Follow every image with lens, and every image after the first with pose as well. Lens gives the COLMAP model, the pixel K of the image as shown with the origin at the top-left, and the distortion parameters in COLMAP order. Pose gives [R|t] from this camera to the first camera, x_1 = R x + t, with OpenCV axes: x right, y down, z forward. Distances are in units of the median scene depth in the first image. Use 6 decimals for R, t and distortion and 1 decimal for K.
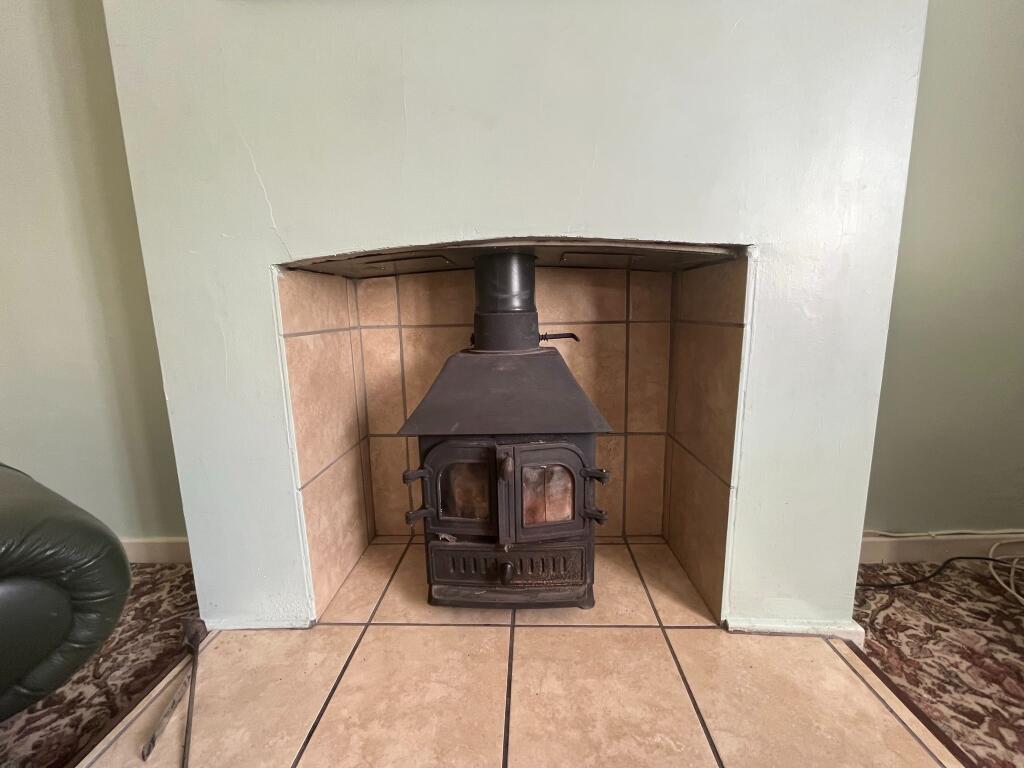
lens RADIAL K [[414.6, 0, 510.0], [0, 414.6, 383.2], [0, 0, 1]] dist [-0.002395, 0.000035]
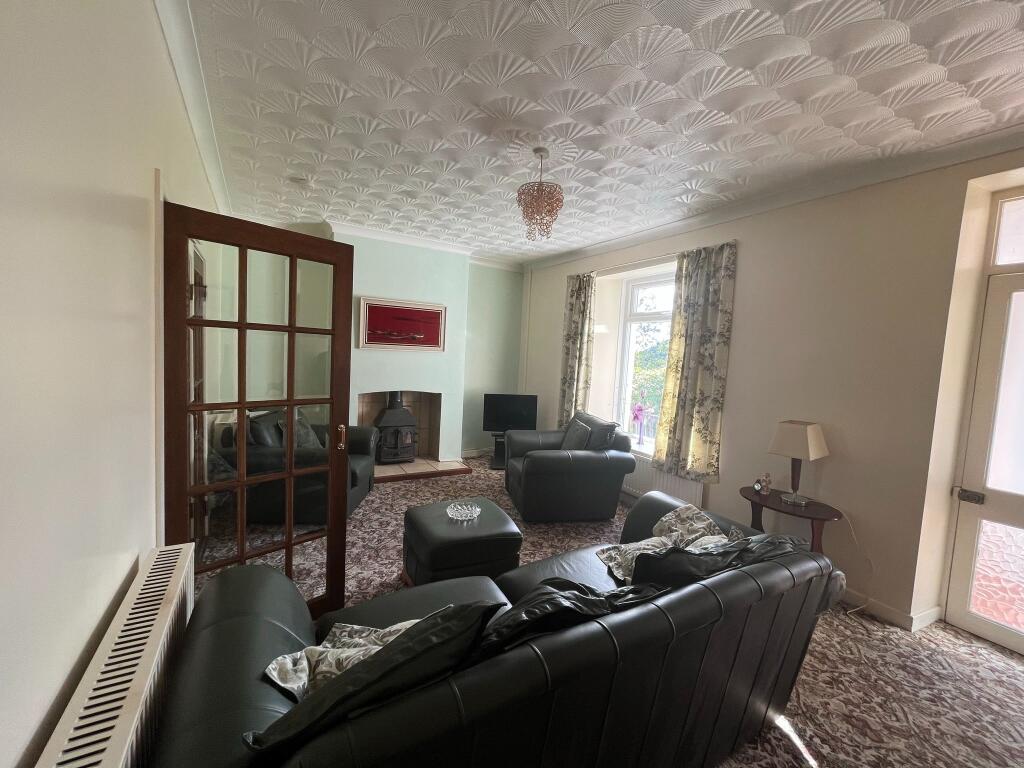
lens RADIAL K [[414.6, 0, 508.4], [0, 414.6, 385.5], [0, 0, 1]] dist [-0.002395, 0.000035]
pose [[0.845499, 0.026014, 0.533342, -1.550826], [0.021112, 0.996403, -0.082068, 0.068068], [-0.533559, 0.080649, 0.841909, -3.917387]]
